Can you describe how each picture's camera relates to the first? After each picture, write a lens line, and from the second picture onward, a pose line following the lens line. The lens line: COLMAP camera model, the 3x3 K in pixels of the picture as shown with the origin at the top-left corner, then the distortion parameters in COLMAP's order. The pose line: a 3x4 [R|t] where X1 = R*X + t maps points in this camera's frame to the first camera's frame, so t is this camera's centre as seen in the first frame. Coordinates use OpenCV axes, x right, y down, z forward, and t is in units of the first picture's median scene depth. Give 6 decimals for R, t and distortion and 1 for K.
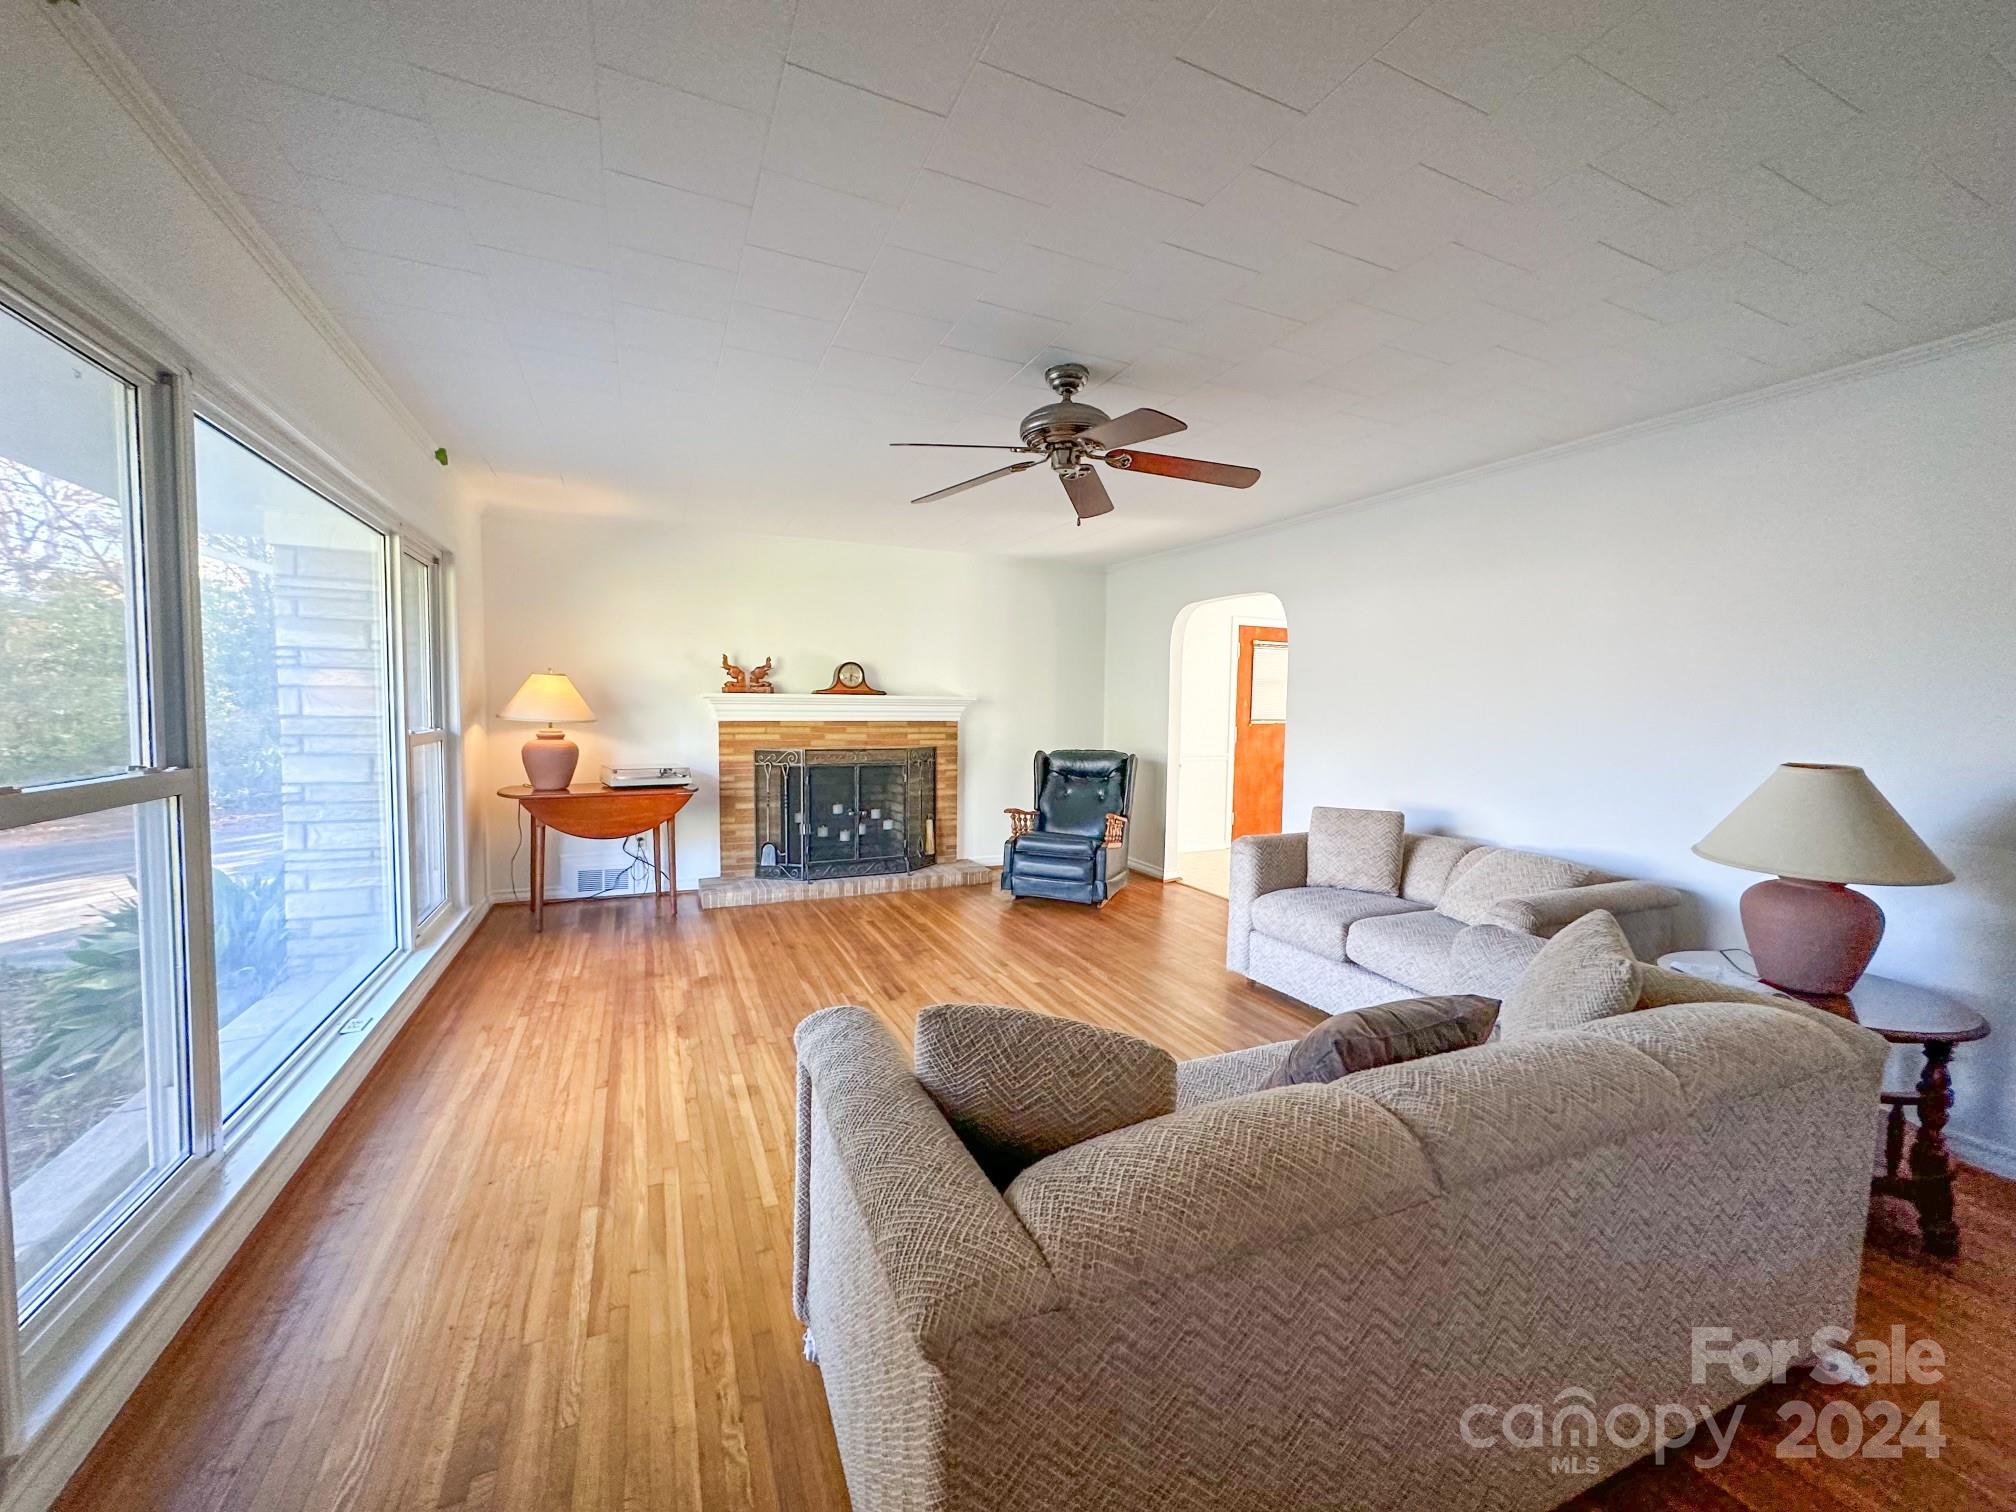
lens RADIAL K [[799.4, 0, 1008.0], [0, 799.4, 756.0], [0, 0, 1]] dist [0.001541, -0.000508]
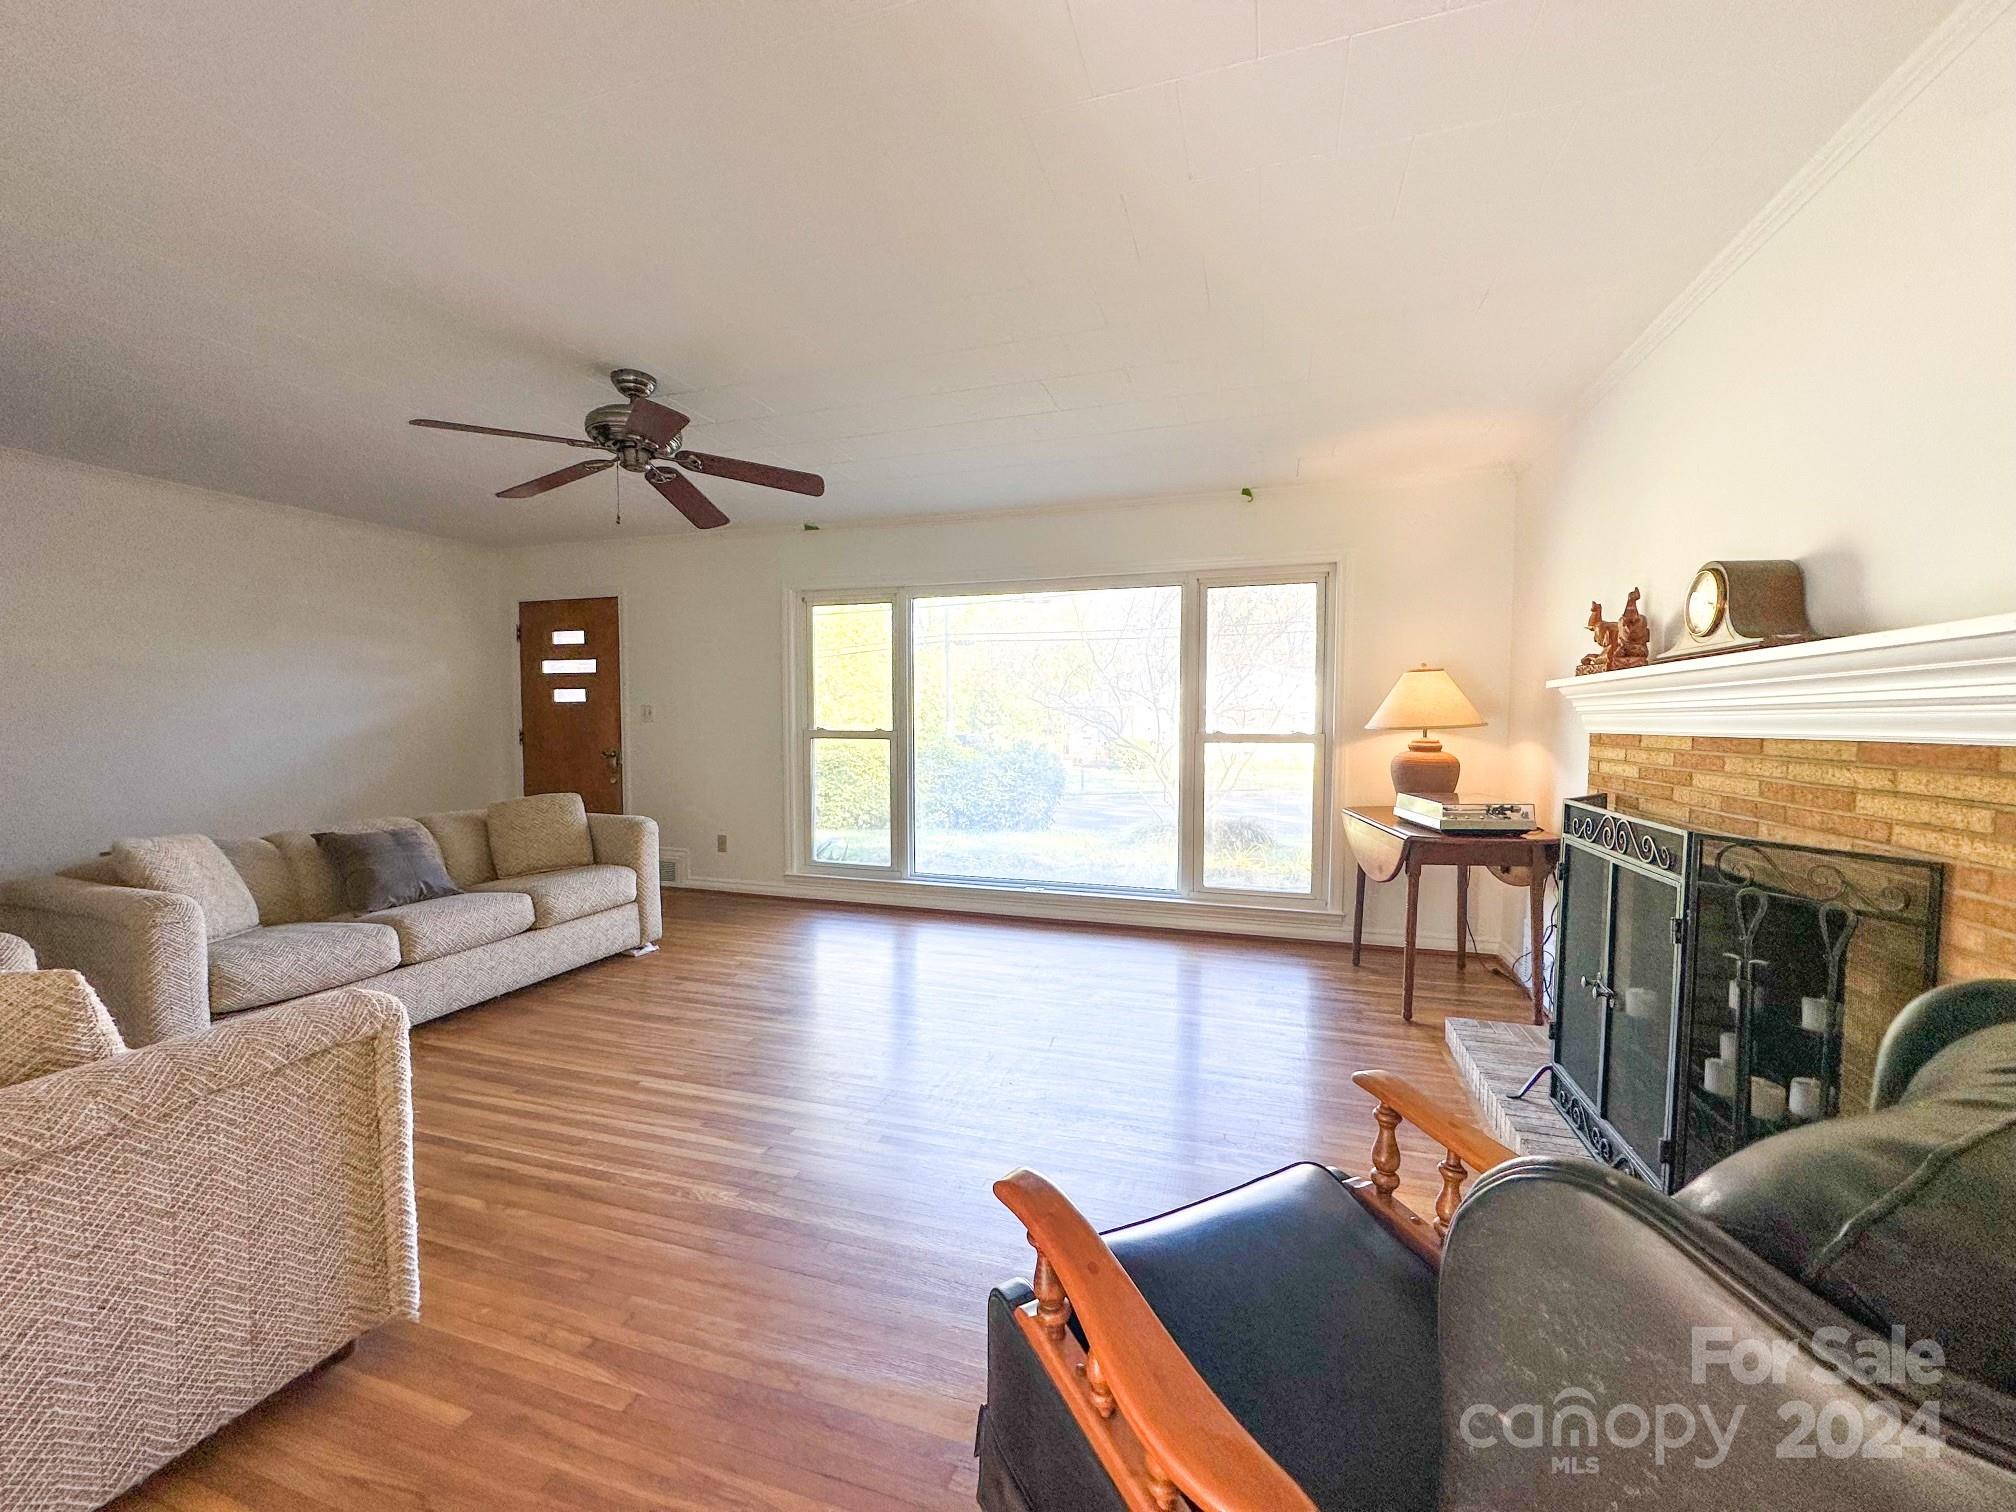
lens RADIAL K [[799.4, 0, 1008.0], [0, 799.4, 756.0], [0, 0, 1]] dist [0.001541, -0.000508]
pose [[-0.667065, 0.021609, -0.744686, 0.268720], [-0.057425, 0.995114, 0.080316, -0.048506], [0.742783, 0.096340, -0.662565, 1.055445]]
